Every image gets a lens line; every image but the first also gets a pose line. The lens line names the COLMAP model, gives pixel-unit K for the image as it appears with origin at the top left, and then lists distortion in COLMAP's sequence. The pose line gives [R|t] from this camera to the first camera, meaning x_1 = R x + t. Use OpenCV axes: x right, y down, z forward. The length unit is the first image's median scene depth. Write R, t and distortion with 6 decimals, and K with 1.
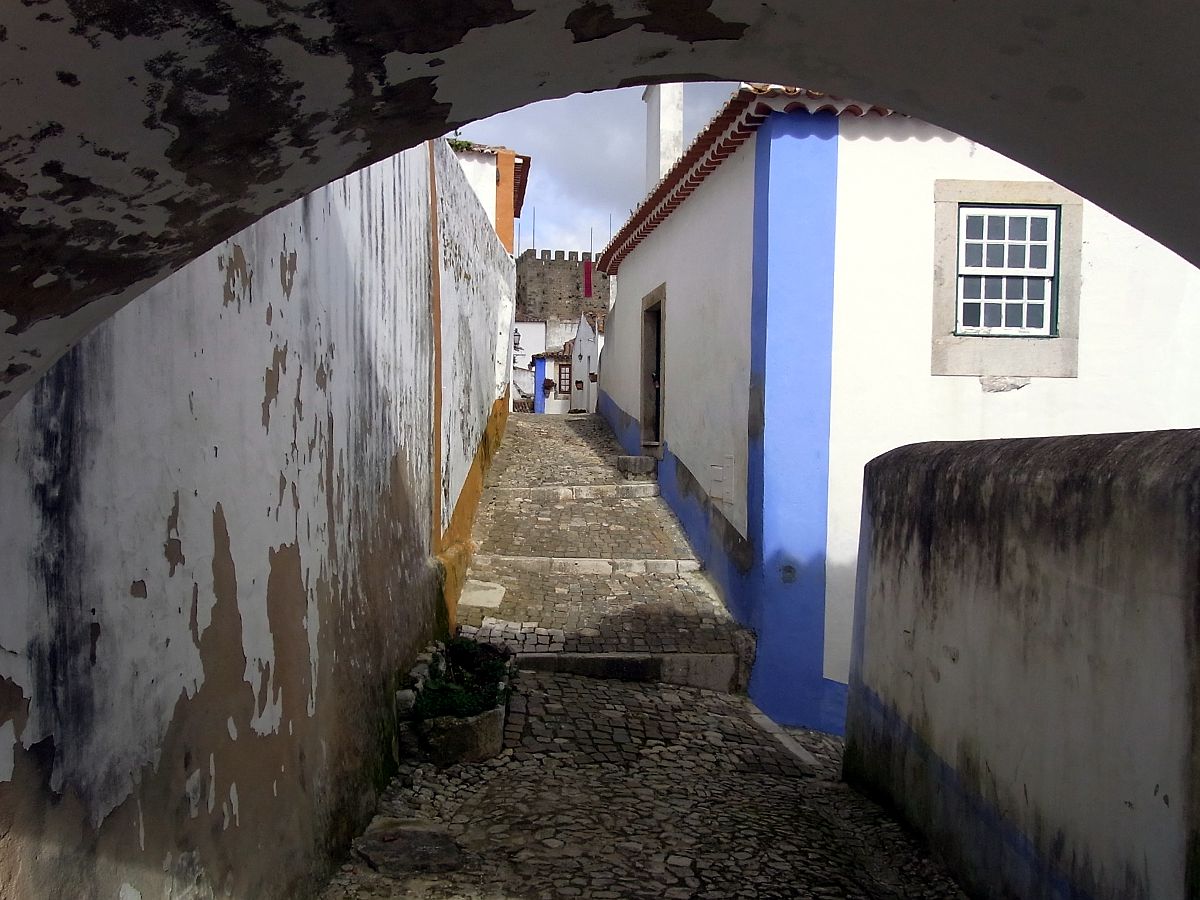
lens RADIAL K [[1023.4, 0, 599.5], [0, 1023.4, 453.2], [0, 0, 1]] dist [-0.043456, 0.000640]
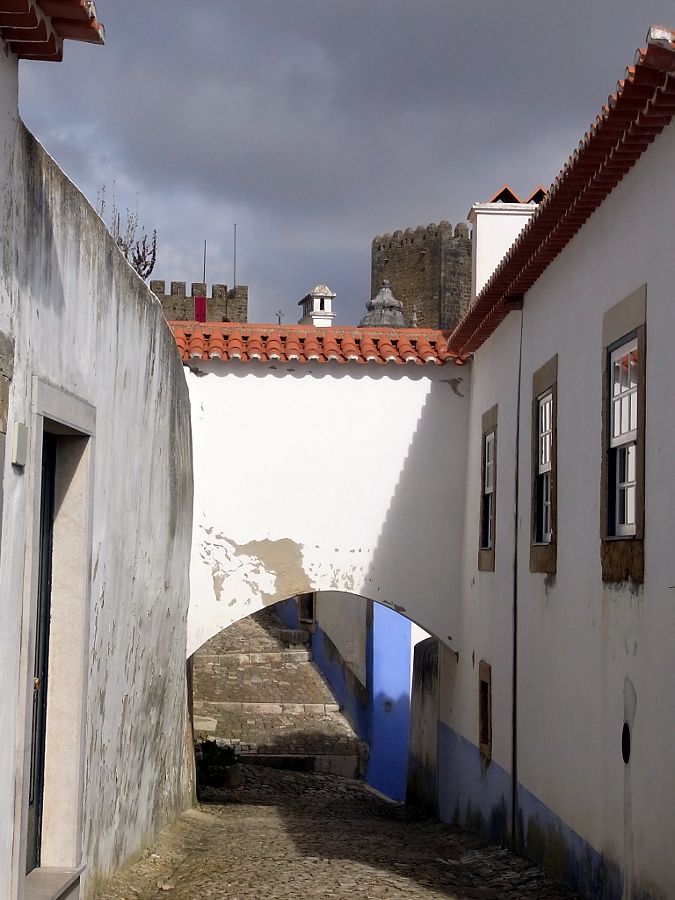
lens RADIAL K [[1698.0, 0, 335.1], [0, 1698.0, 446.3], [0, 0, 1]] dist [0.170270, 0.000000]
pose [[0.997212, 0.005861, 0.074392, -0.100041], [0.000131, 0.996772, -0.080284, -0.074109], [-0.074623, 0.080070, 0.993992, -1.563456]]
